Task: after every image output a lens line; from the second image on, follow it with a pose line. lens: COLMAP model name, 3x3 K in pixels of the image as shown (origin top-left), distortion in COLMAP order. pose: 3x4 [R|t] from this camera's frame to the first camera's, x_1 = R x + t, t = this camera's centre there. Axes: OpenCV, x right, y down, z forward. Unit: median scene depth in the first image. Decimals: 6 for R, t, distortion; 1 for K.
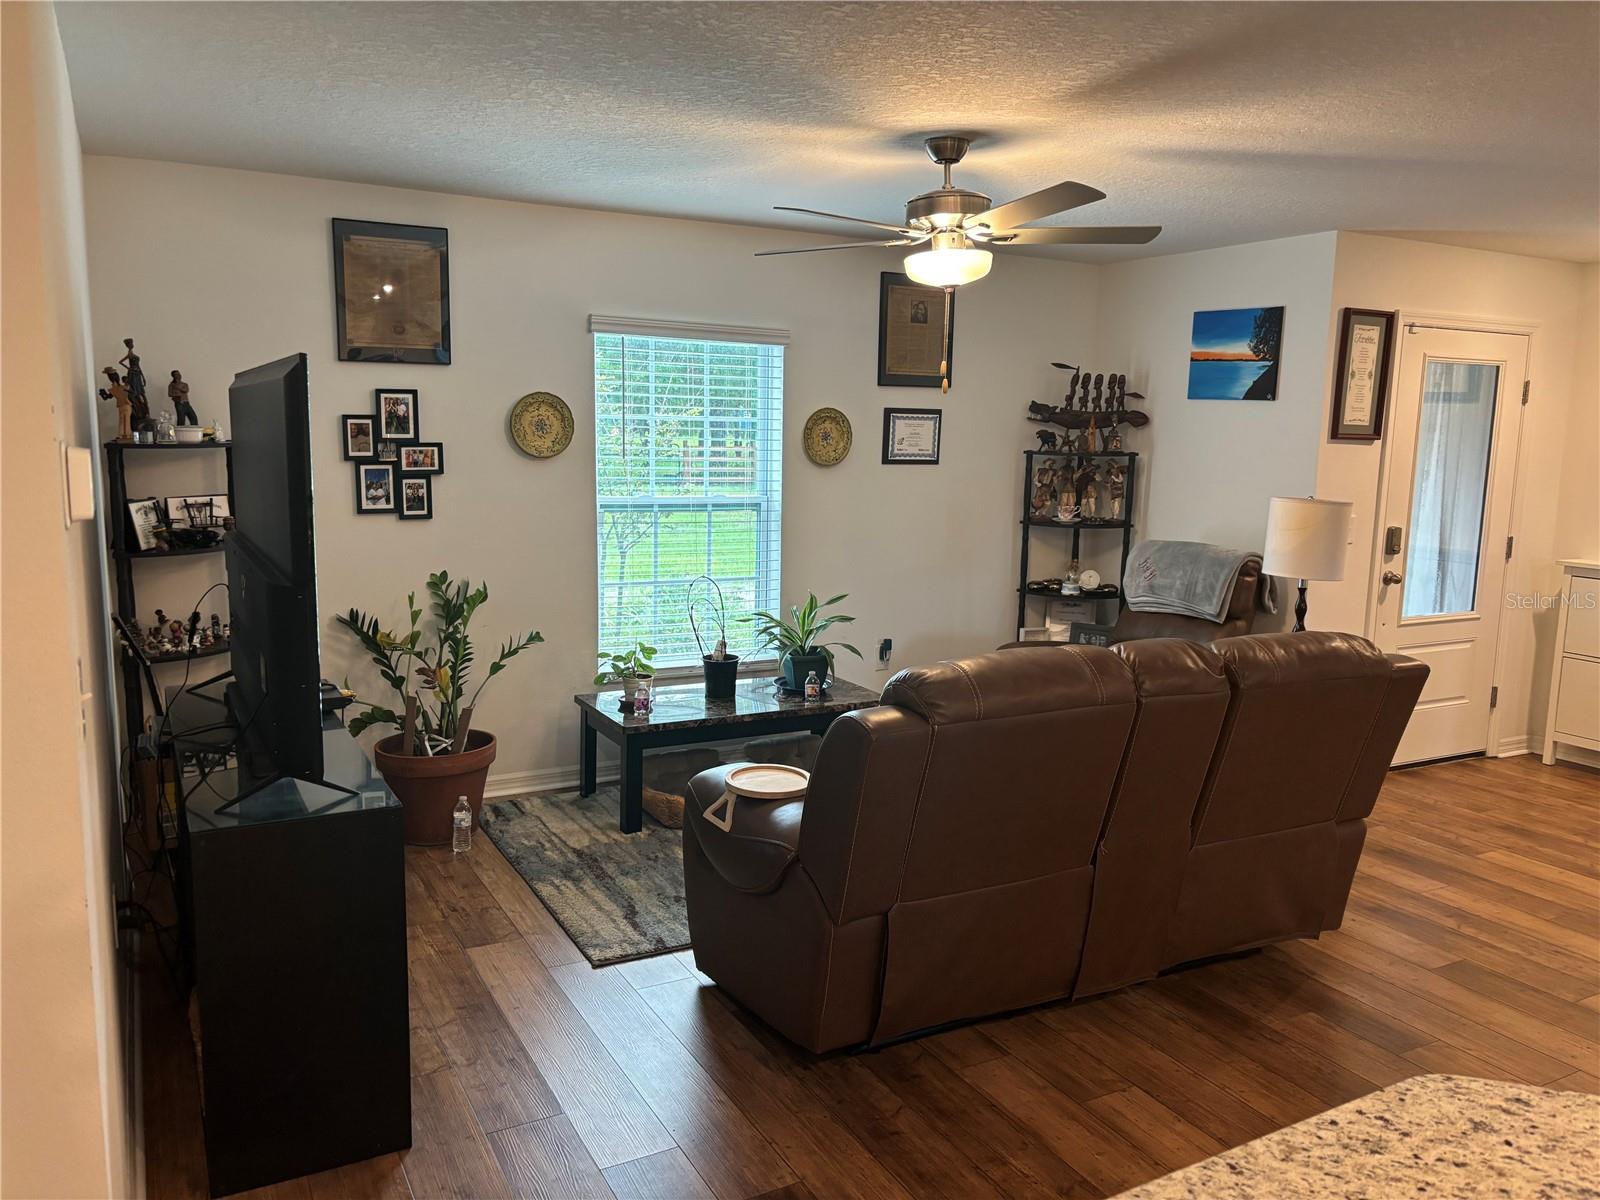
lens RADIAL K [[1199.1, 0, 800.4], [0, 1199.1, 606.9], [0, 0, 1]] dist [0.083997, -0.096328]
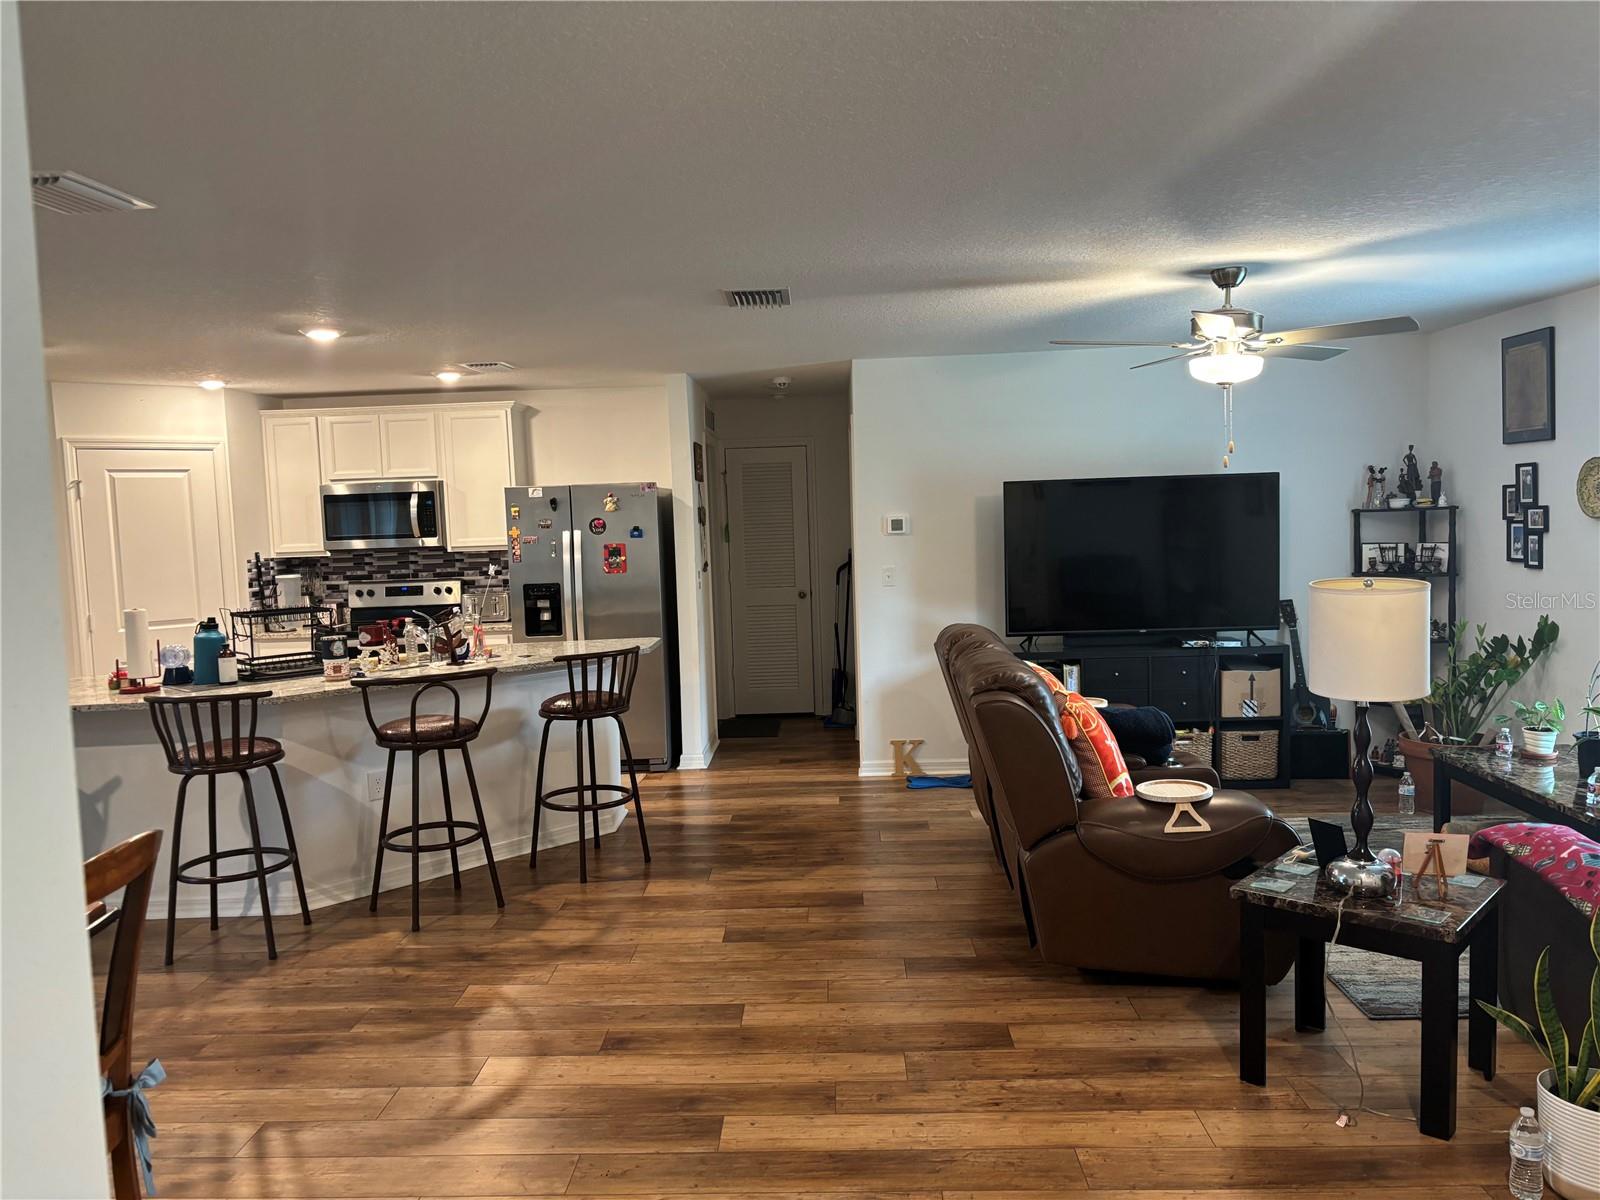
lens RADIAL K [[1199.1, 0, 800.4], [0, 1199.1, 606.9], [0, 0, 1]] dist [0.083997, -0.096328]
pose [[-0.509166, 0.068510, -0.857937, 1.104390], [-0.101308, 0.985126, 0.138791, -0.130330], [0.854685, 0.157583, -0.494653, 0.986667]]
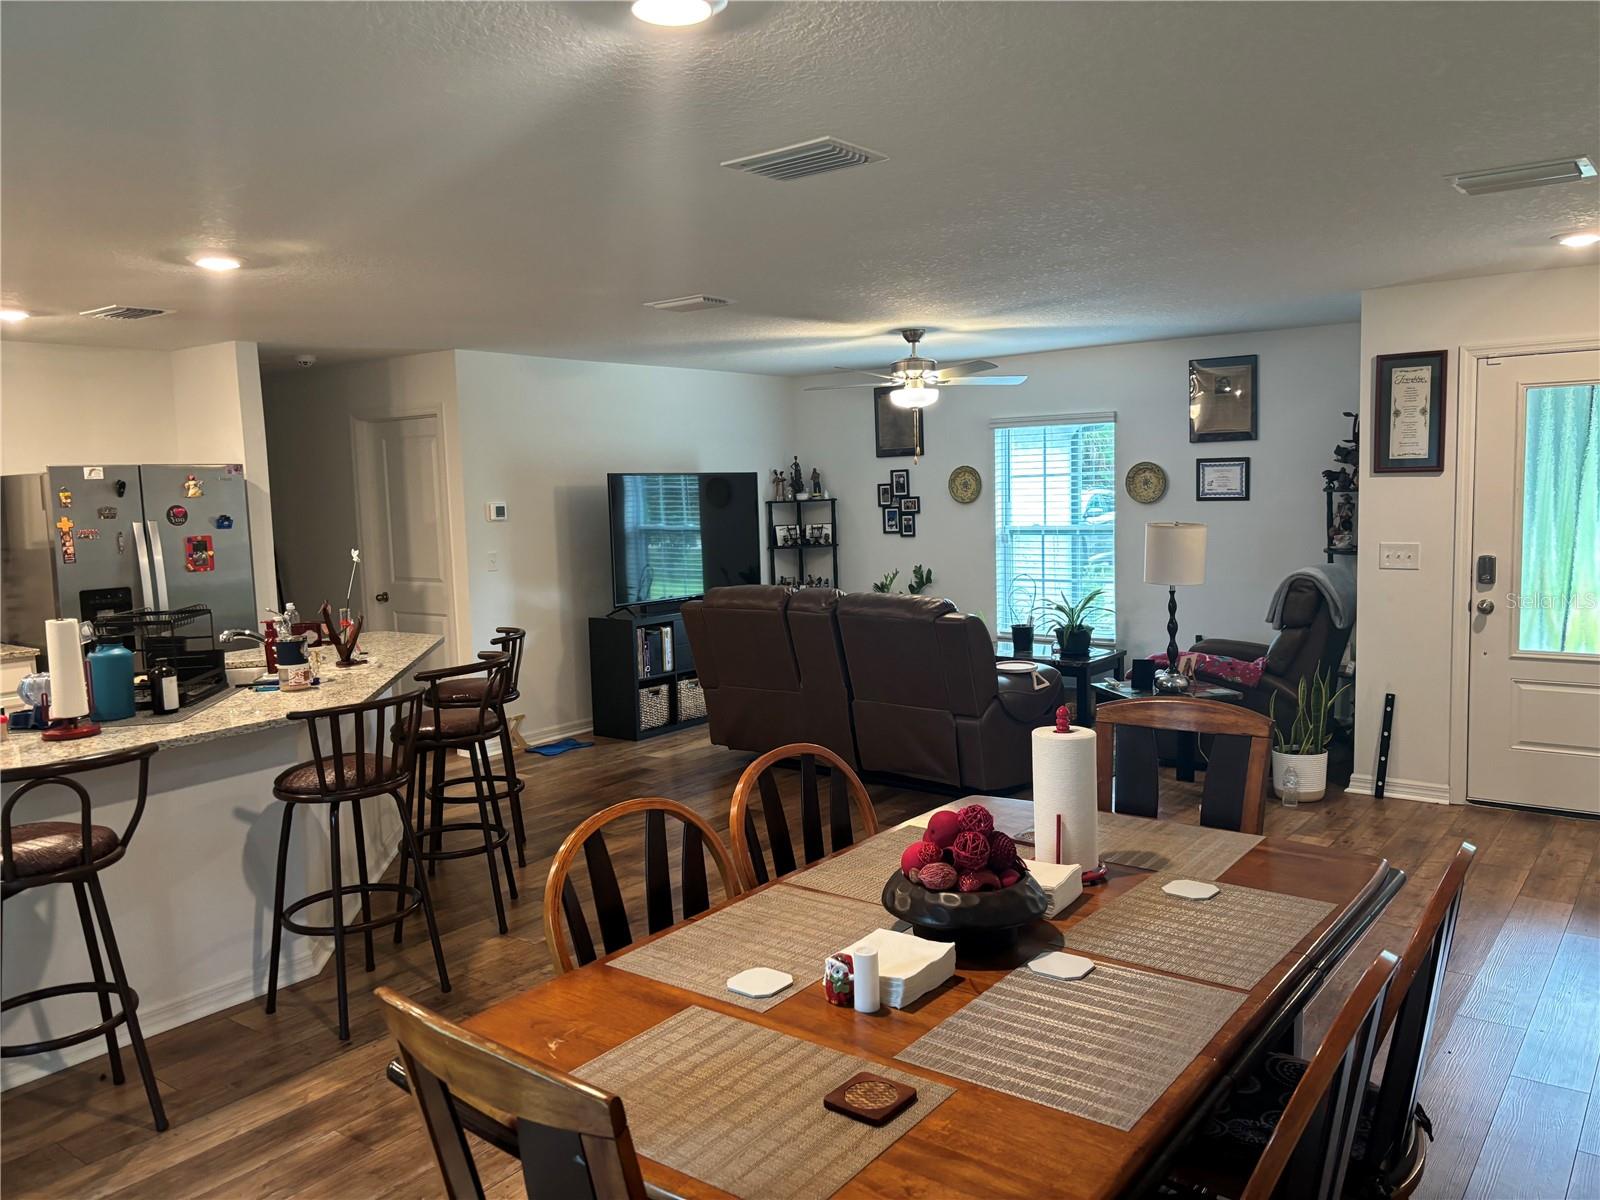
lens RADIAL K [[1199.1, 0, 800.4], [0, 1199.1, 606.9], [0, 0, 1]] dist [0.083997, -0.096328]
pose [[0.399520, 0.061596, -0.914653, 1.352086], [-0.095816, 0.995081, 0.025160, 0.005808], [0.911703, 0.077587, 0.403457, 0.093243]]
